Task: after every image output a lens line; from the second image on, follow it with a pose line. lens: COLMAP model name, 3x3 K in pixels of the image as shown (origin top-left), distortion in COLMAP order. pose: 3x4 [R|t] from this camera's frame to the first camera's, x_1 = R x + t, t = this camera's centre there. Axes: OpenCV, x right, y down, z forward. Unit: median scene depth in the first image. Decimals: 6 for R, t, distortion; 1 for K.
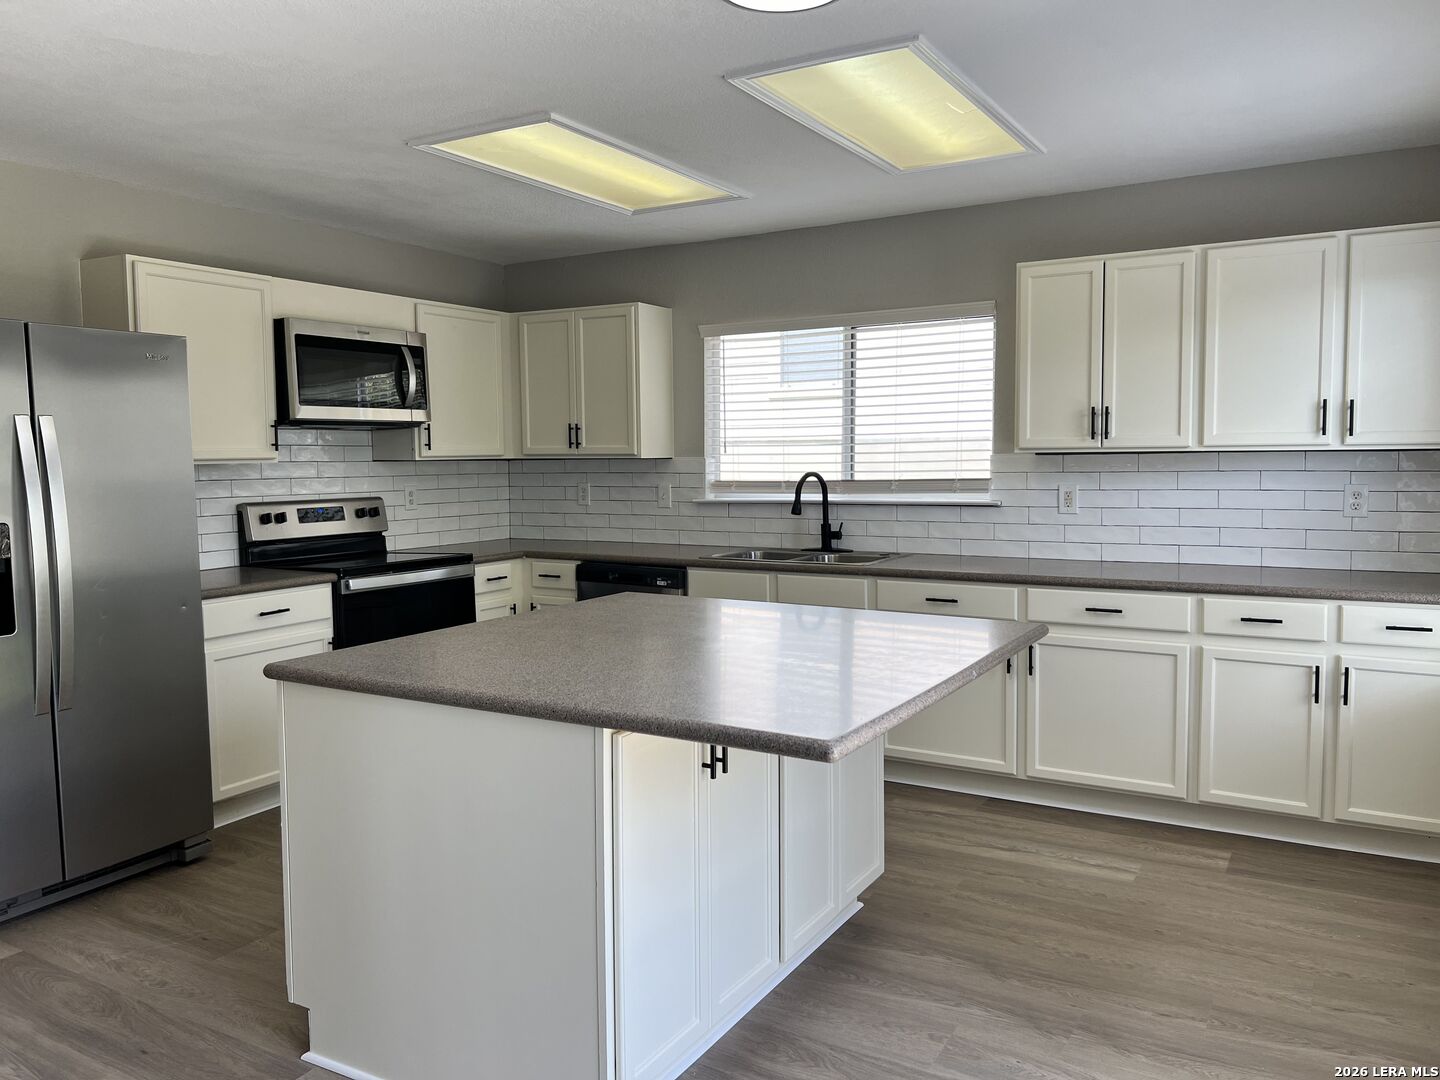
lens RADIAL K [[1086.5, 0, 724.4], [0, 1086.5, 542.6], [0, 0, 1]] dist [0.058914, -0.014683]
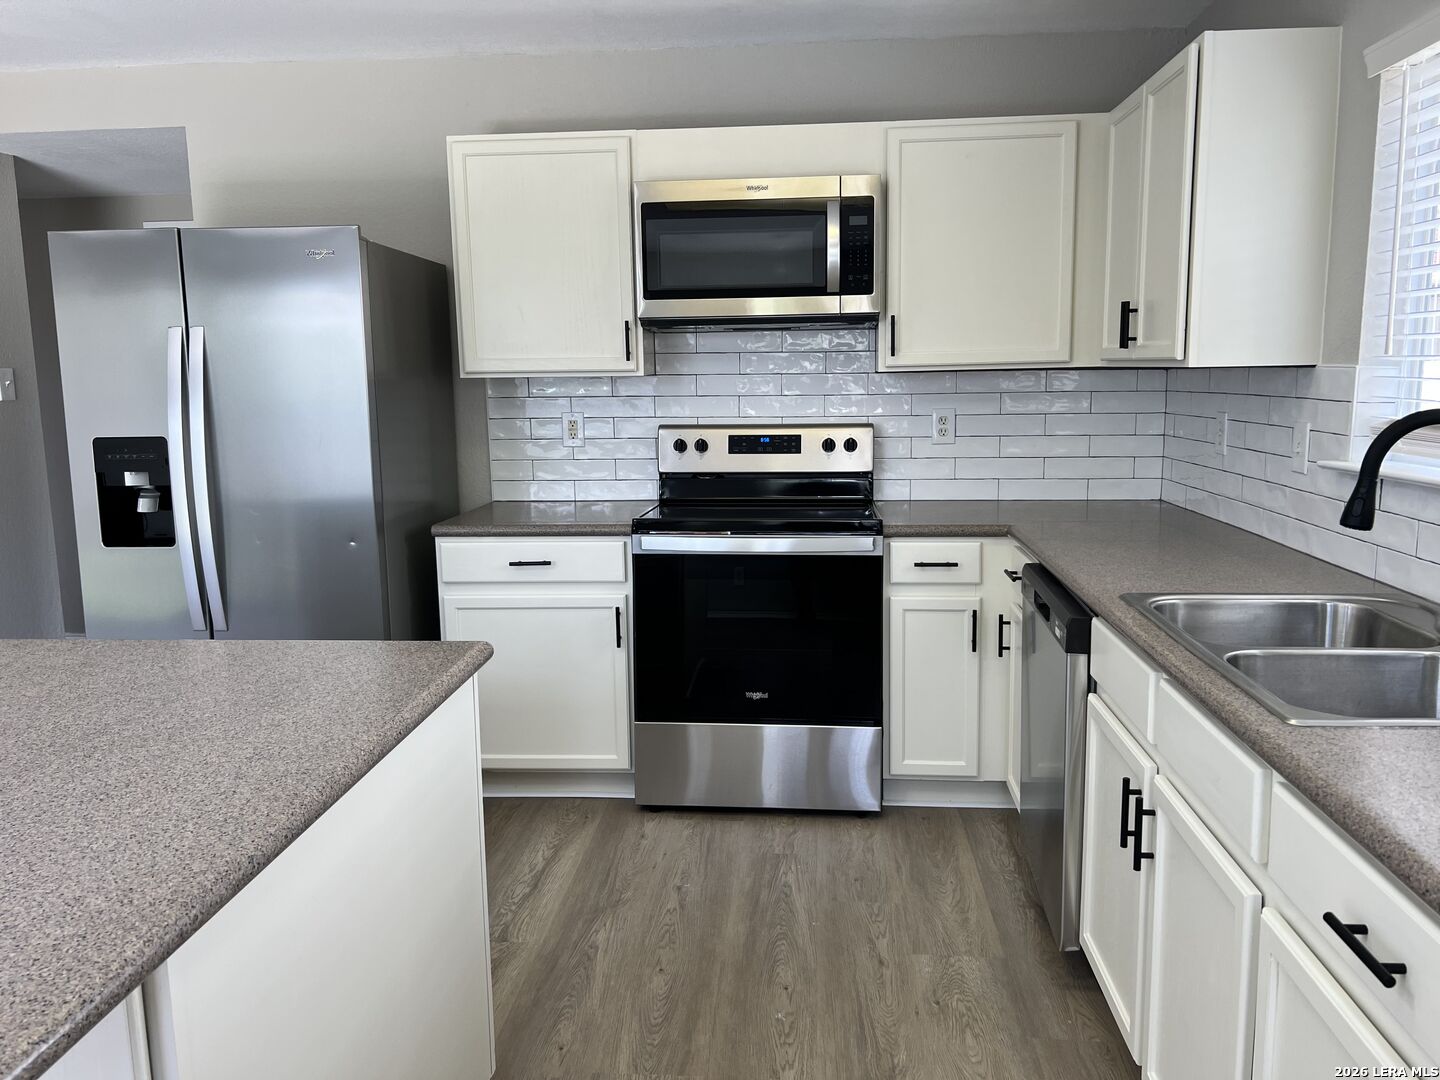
lens RADIAL K [[1086.5, 0, 725.0], [0, 1086.5, 531.4], [0, 0, 1]] dist [0.058914, -0.014683]
pose [[0.453271, 0.135825, -0.880964, 0.281193], [-0.066573, 0.990721, 0.118494, -0.051338], [0.888883, 0.004939, 0.458107, 0.609852]]
